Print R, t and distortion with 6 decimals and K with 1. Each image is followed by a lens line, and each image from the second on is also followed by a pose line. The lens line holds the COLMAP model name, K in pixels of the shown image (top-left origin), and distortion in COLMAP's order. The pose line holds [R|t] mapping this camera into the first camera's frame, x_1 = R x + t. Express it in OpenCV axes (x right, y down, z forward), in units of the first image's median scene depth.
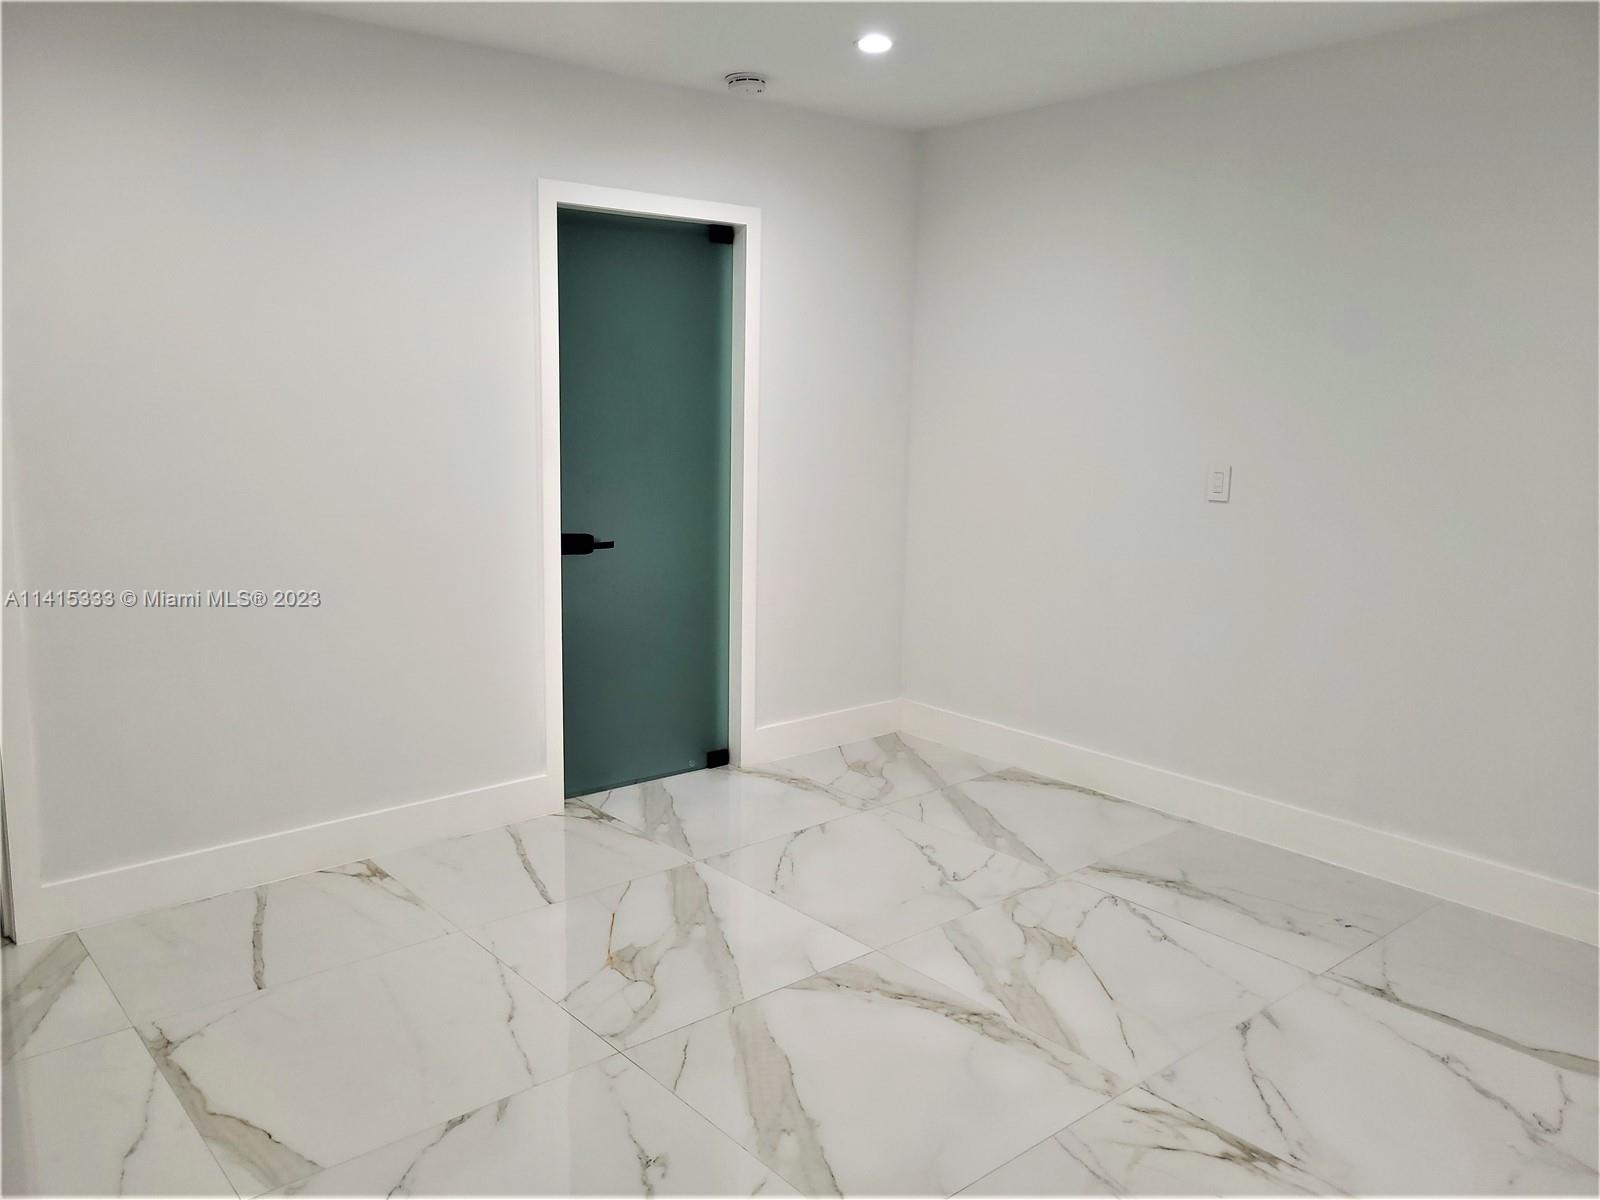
lens RADIAL K [[1370.7, 0, 798.2], [0, 1370.7, 603.7], [0, 0, 1]] dist [0.000044, 0.001468]
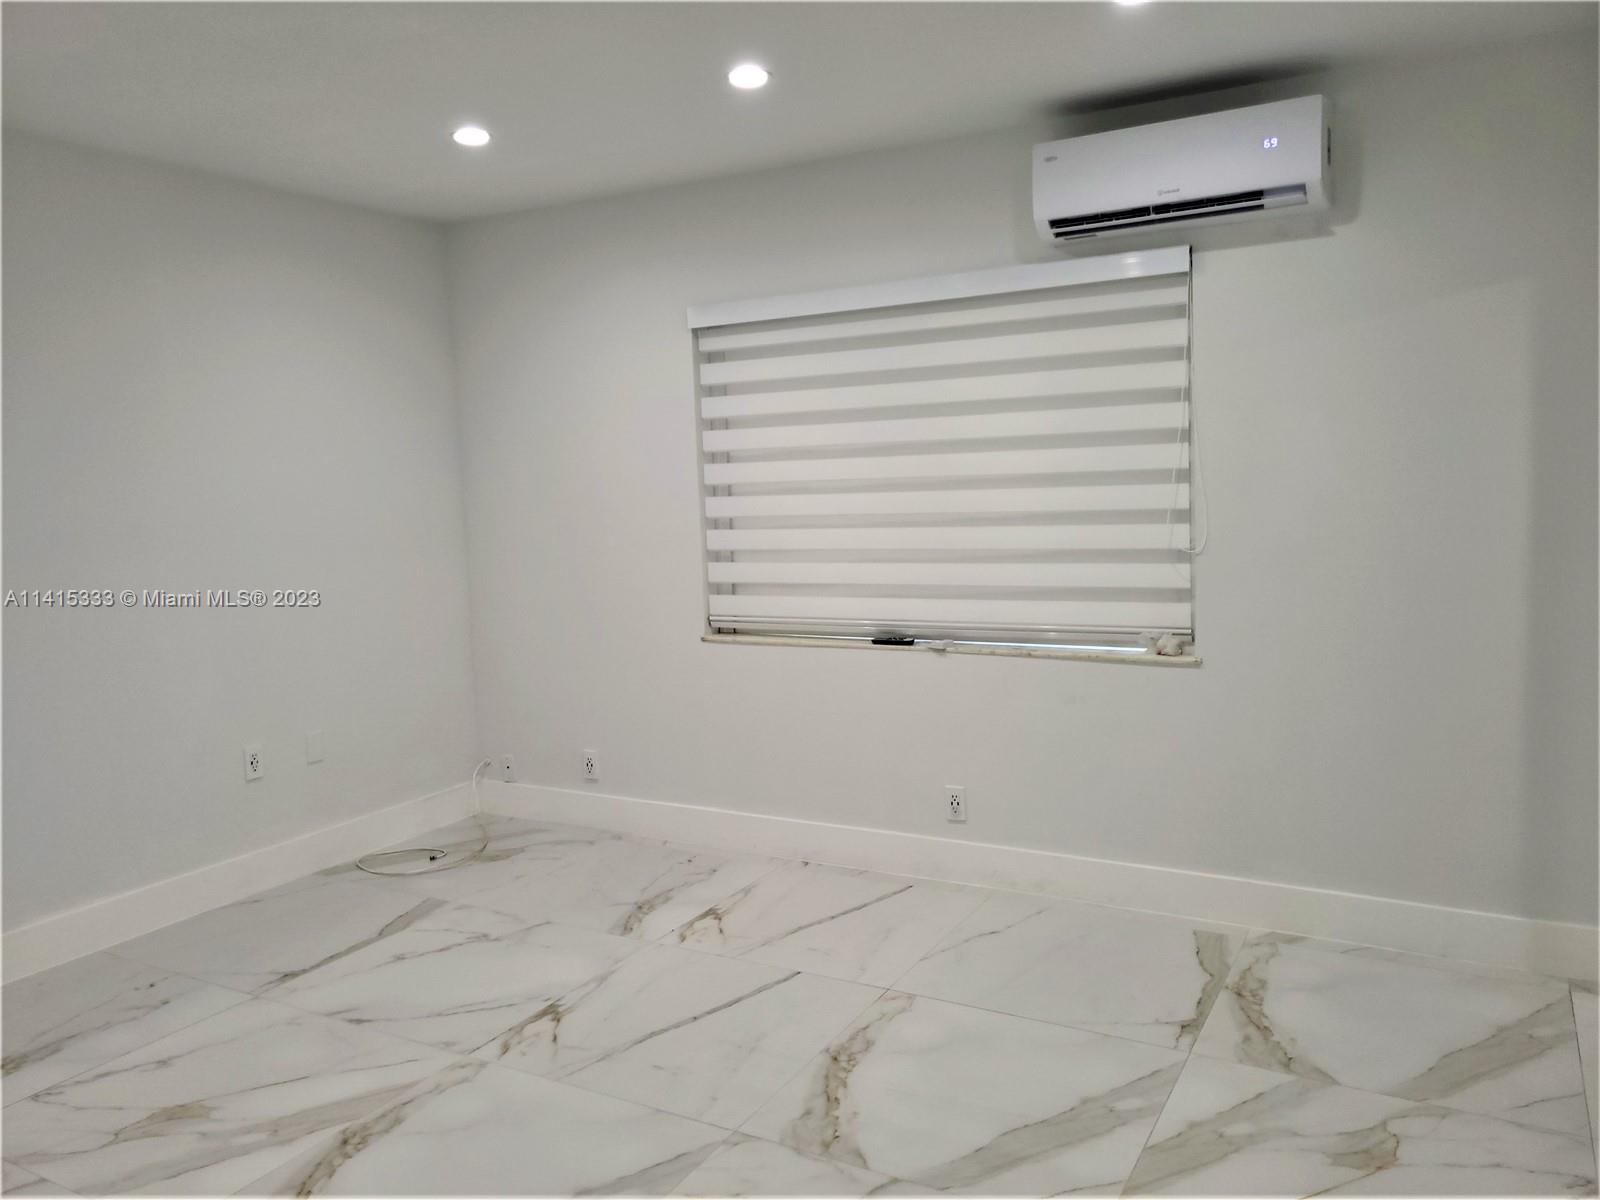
lens RADIAL K [[1215.6, 0, 798.5], [0, 1215.6, 596.8], [0, 0, 1]] dist [0.045006, -0.034374]
pose [[-0.393696, -0.100863, 0.913690, -0.810220], [0.172654, 0.968159, 0.181270, -0.183644], [-0.902881, 0.229118, -0.363746, 1.032767]]
